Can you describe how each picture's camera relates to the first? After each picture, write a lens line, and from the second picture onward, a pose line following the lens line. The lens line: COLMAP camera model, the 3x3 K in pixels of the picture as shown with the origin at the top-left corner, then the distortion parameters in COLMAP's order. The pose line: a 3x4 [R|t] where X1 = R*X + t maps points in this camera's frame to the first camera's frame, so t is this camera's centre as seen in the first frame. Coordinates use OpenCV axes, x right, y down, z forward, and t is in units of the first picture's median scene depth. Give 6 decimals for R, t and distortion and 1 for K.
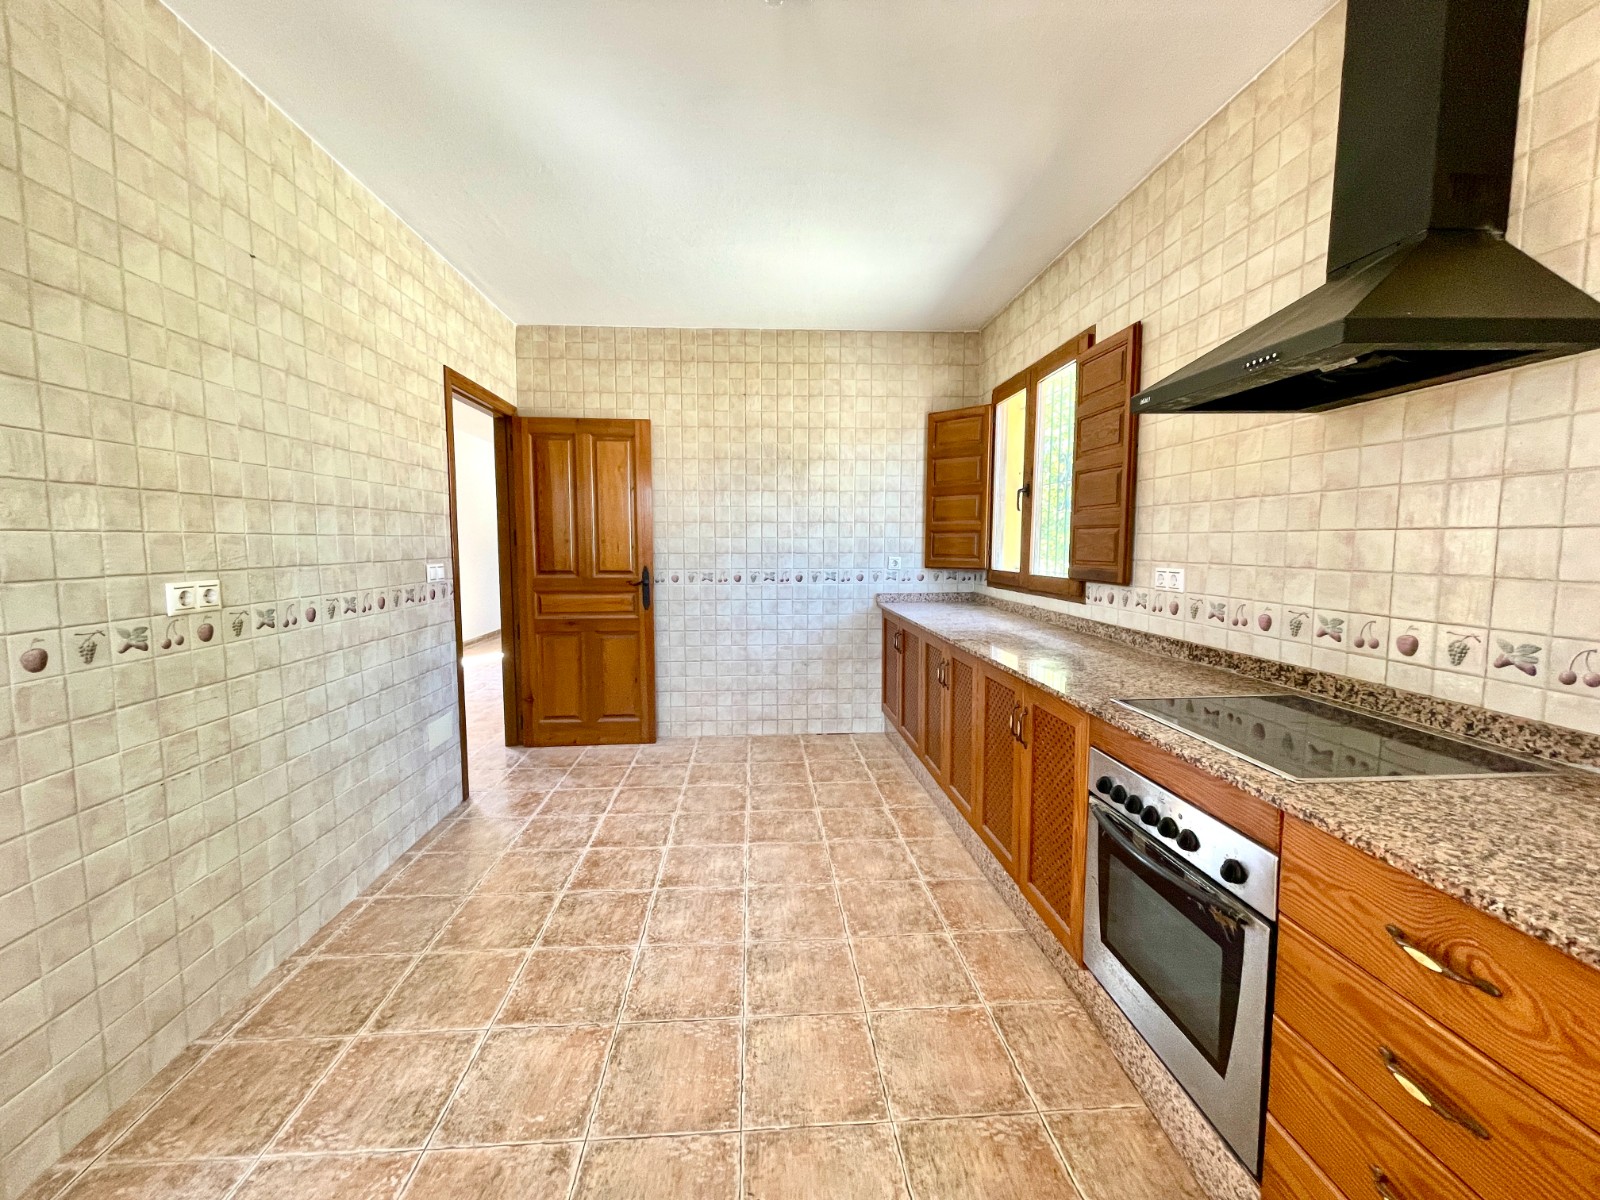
lens RADIAL K [[644.6, 0, 791.1], [0, 644.6, 596.1], [0, 0, 1]] dist [-0.001077, 0.000217]
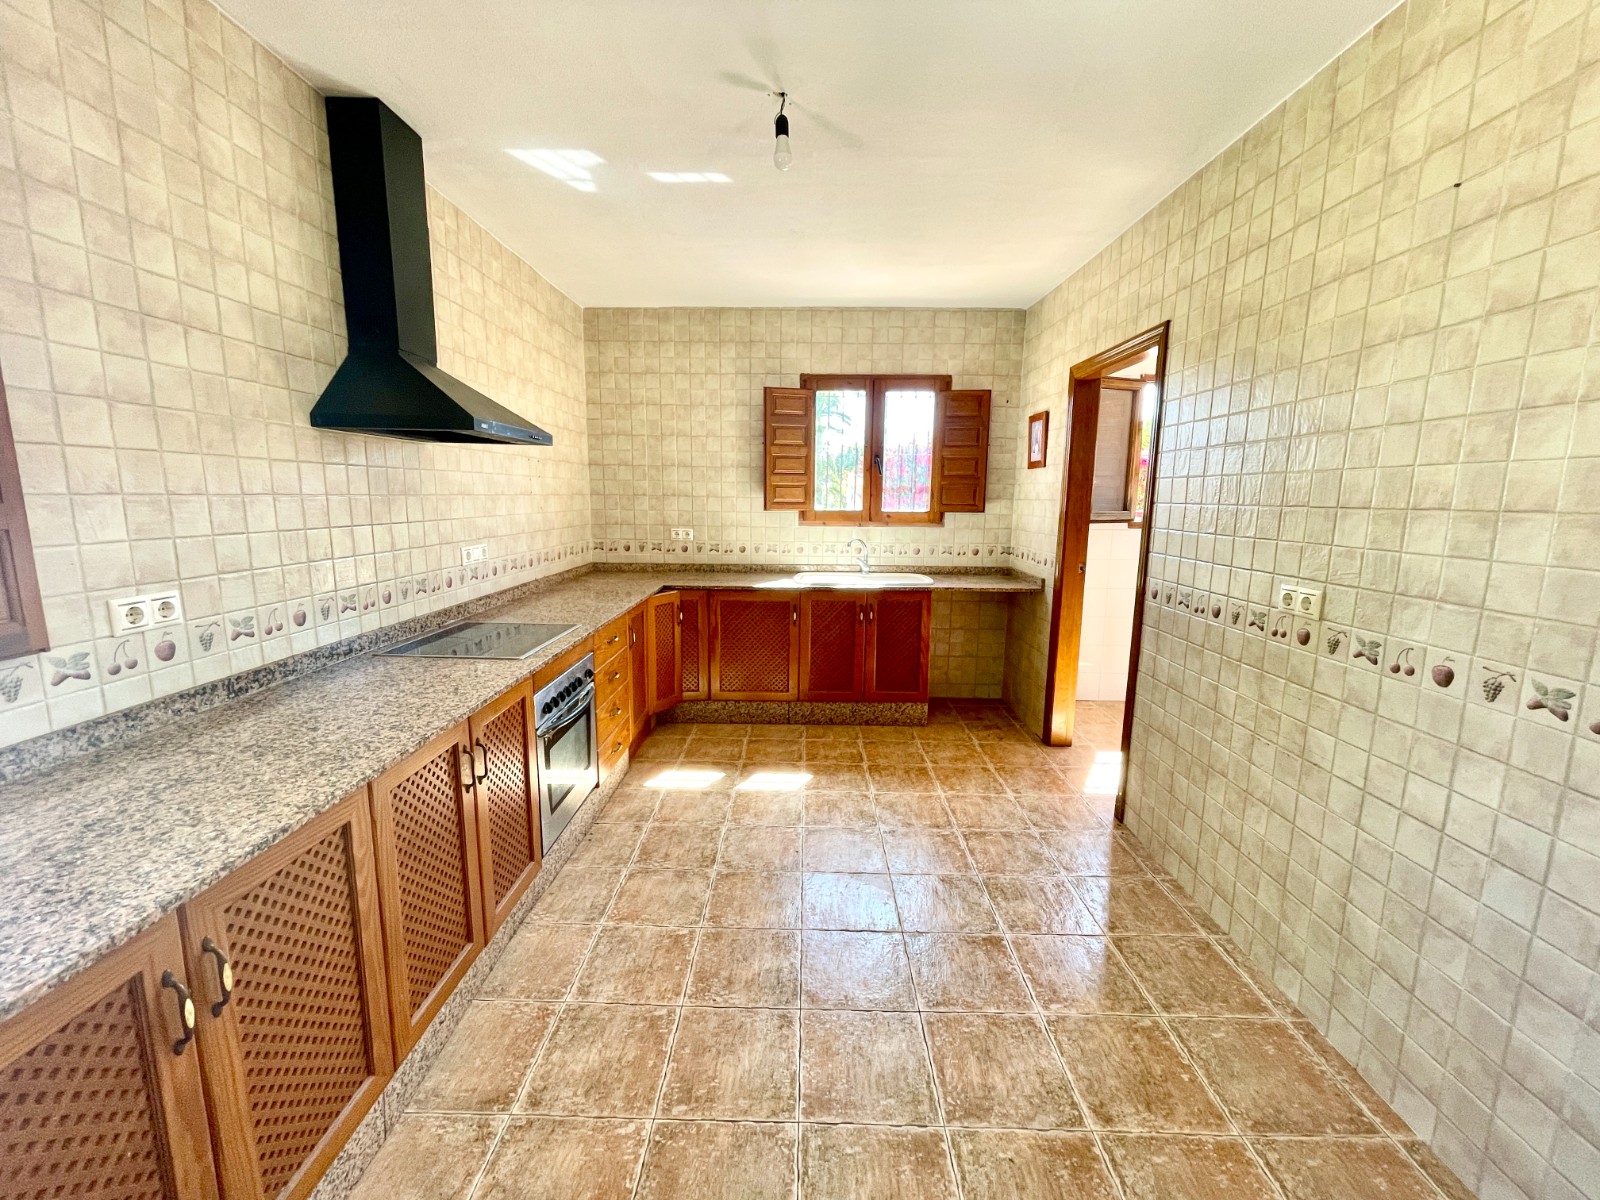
lens RADIAL K [[642.4, 0, 793.4], [0, 642.4, 599.1], [0, 0, 1]] dist [-0.001664, 0.000257]
pose [[-0.996641, -0.021775, 0.078949, -0.119925], [-0.002020, 0.970246, 0.242112, -0.214490], [-0.081872, 0.241139, -0.967031, 1.718816]]
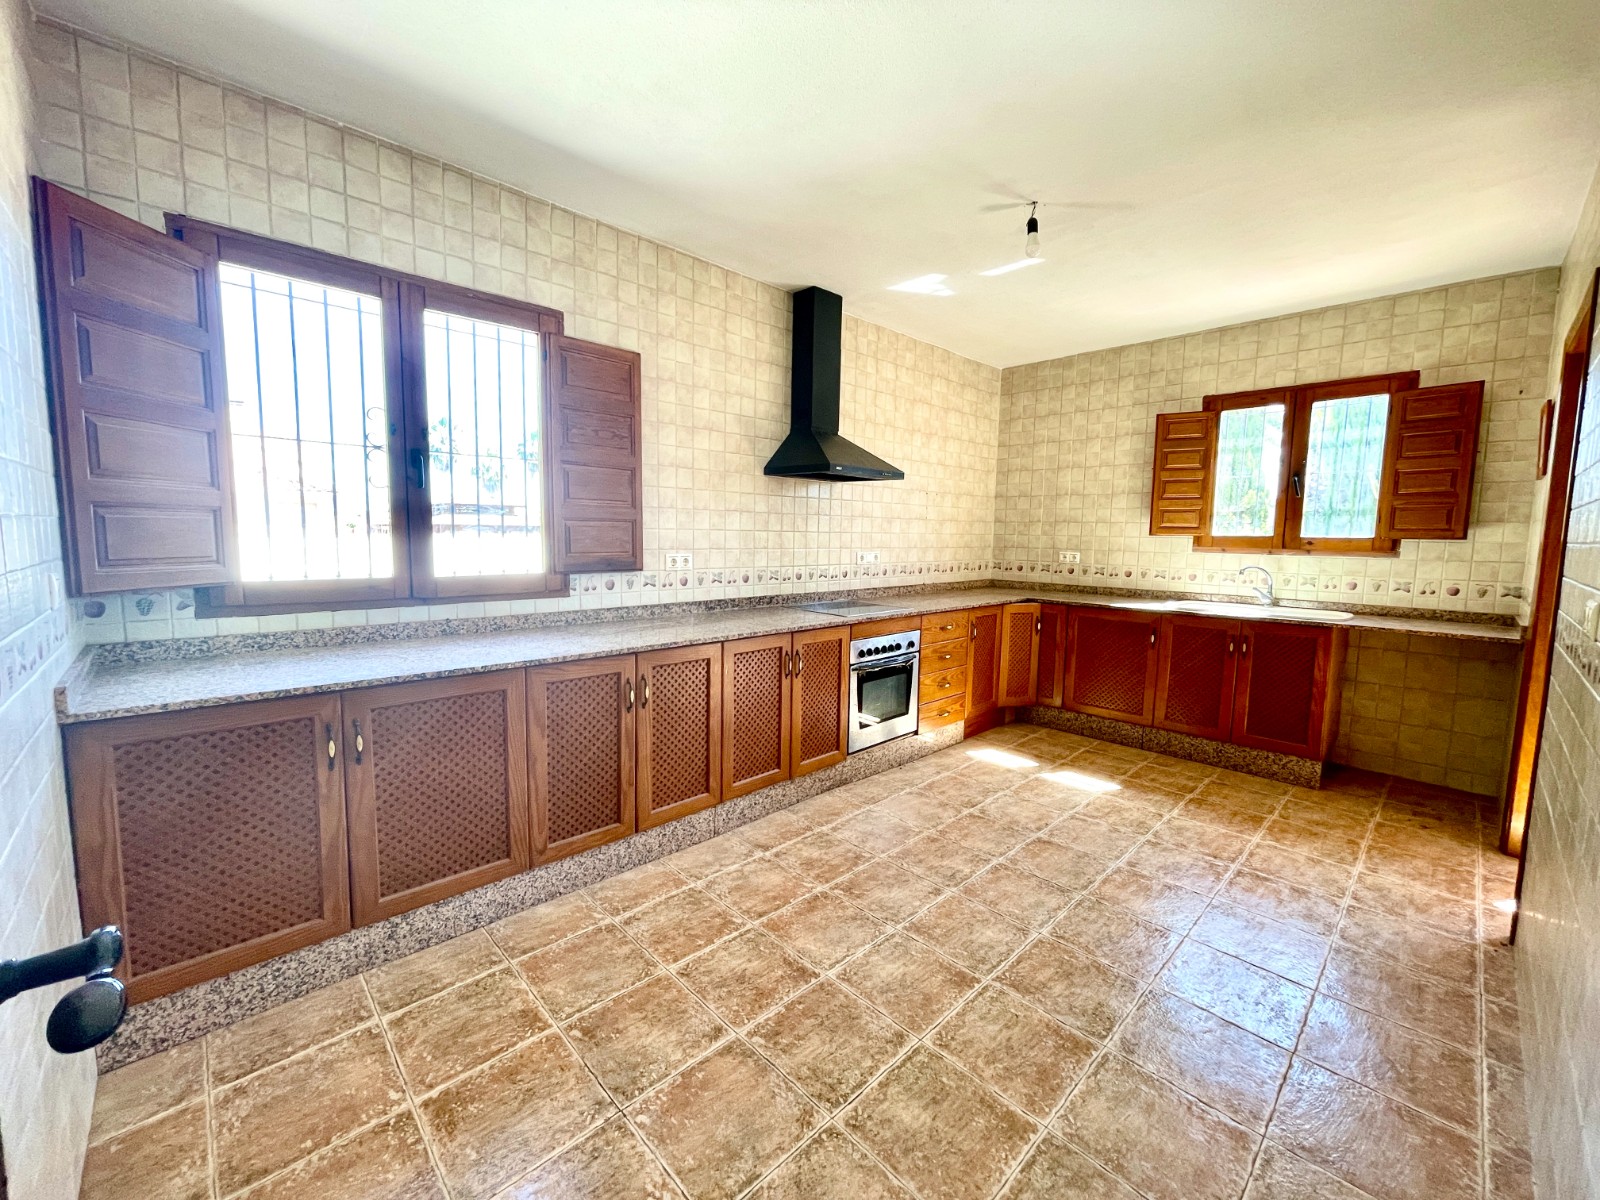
lens RADIAL K [[645.7, 0, 794.6], [0, 645.7, 597.0], [0, 0, 1]] dist [-0.002072, 0.000949]
pose [[-0.645454, -0.085588, 0.758989, -0.719111], [0.048464, 0.987110, 0.152526, -0.167667], [-0.762260, 0.135232, -0.632987, 1.877722]]
